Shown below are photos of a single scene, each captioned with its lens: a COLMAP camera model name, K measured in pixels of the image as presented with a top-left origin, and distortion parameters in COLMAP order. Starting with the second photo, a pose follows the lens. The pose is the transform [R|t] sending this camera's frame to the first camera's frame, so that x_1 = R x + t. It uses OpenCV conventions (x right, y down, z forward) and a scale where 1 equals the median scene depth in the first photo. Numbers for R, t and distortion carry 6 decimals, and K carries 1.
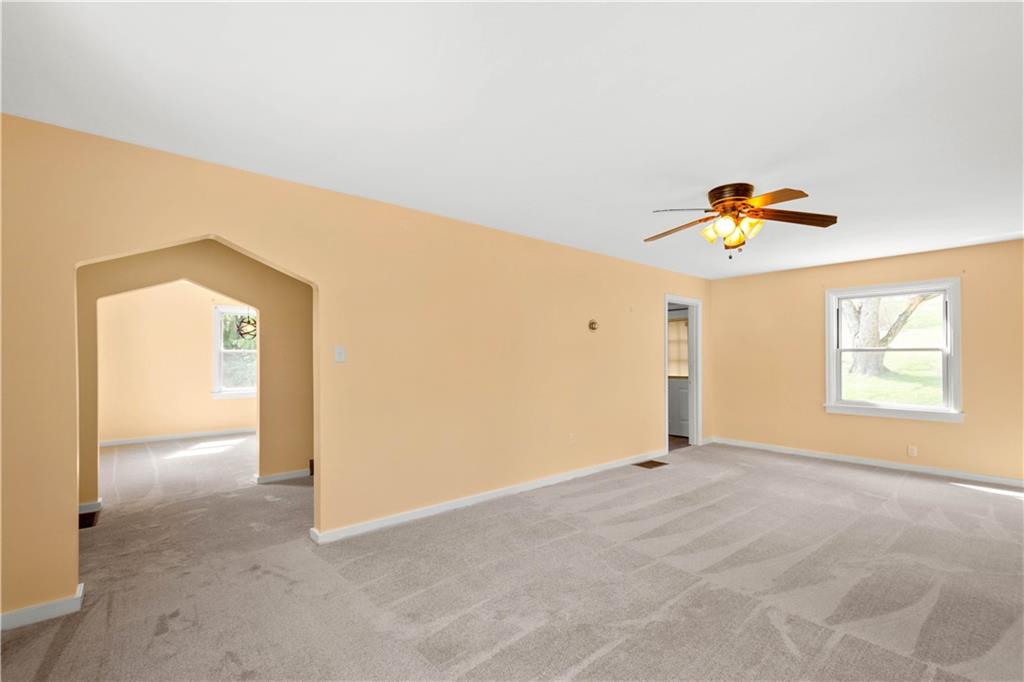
lens RADIAL K [[452.3, 0, 510.0], [0, 452.3, 342.5], [0, 0, 1]] dist [0.005585, -0.000507]
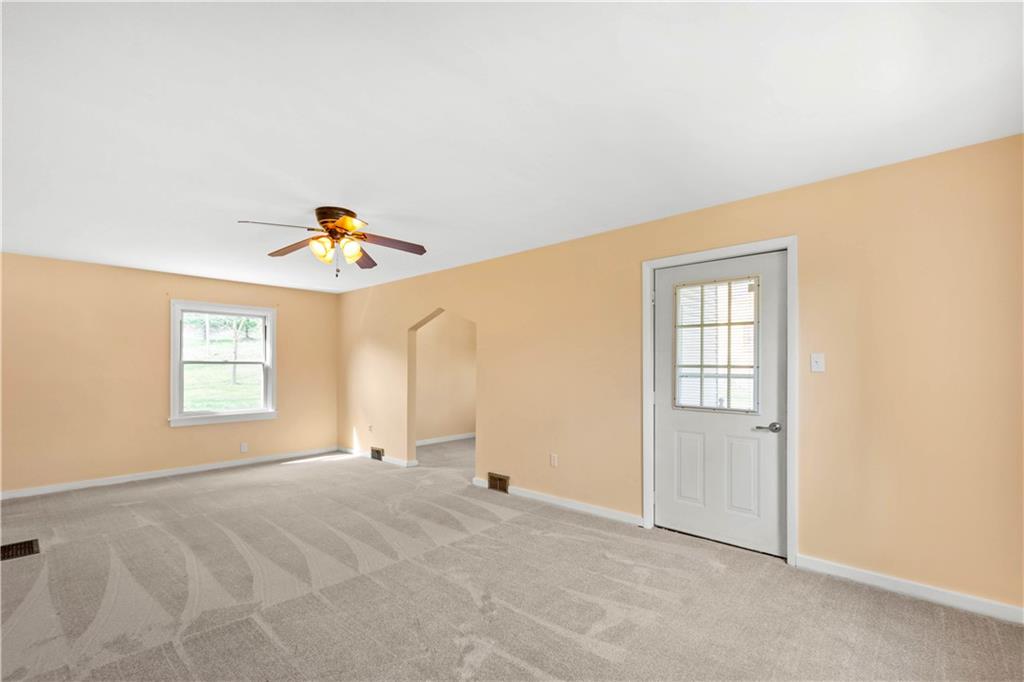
lens RADIAL K [[452.3, 0, 517.8], [0, 452.3, 361.6], [0, 0, 1]] dist [0.005585, -0.000507]
pose [[-0.139707, 0.009894, 0.990144, -0.419508], [-0.030229, 0.999441, -0.014252, 0.008833], [-0.989731, -0.031922, -0.139329, 0.480228]]
